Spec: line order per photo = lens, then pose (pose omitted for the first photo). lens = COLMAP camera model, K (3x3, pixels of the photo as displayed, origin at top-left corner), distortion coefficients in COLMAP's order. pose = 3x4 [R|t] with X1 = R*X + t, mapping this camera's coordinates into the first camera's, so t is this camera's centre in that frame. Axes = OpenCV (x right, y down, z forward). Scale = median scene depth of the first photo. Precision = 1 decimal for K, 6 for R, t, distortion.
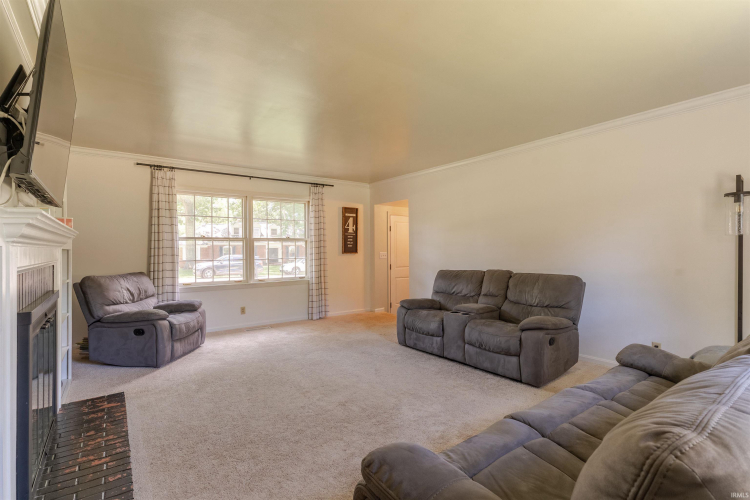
lens RADIAL K [[364.5, 0, 370.7], [0, 364.5, 251.1], [0, 0, 1]] dist [0.001714, -0.000004]
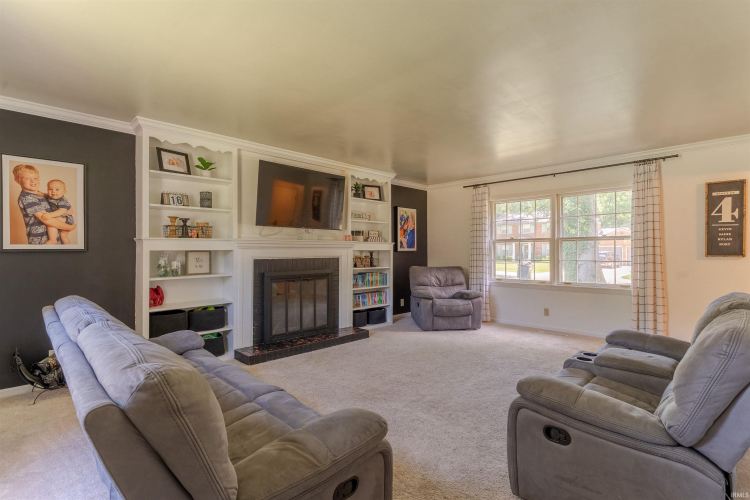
lens RADIAL K [[364.5, 0, 370.7], [0, 364.5, 251.1], [0, 0, 1]] dist [0.001714, -0.000004]
pose [[0.145662, 0.003836, -0.989327, 0.521783], [-0.003729, 0.999988, 0.003328, -0.002728], [0.989327, 0.003205, 0.145675, 0.364962]]
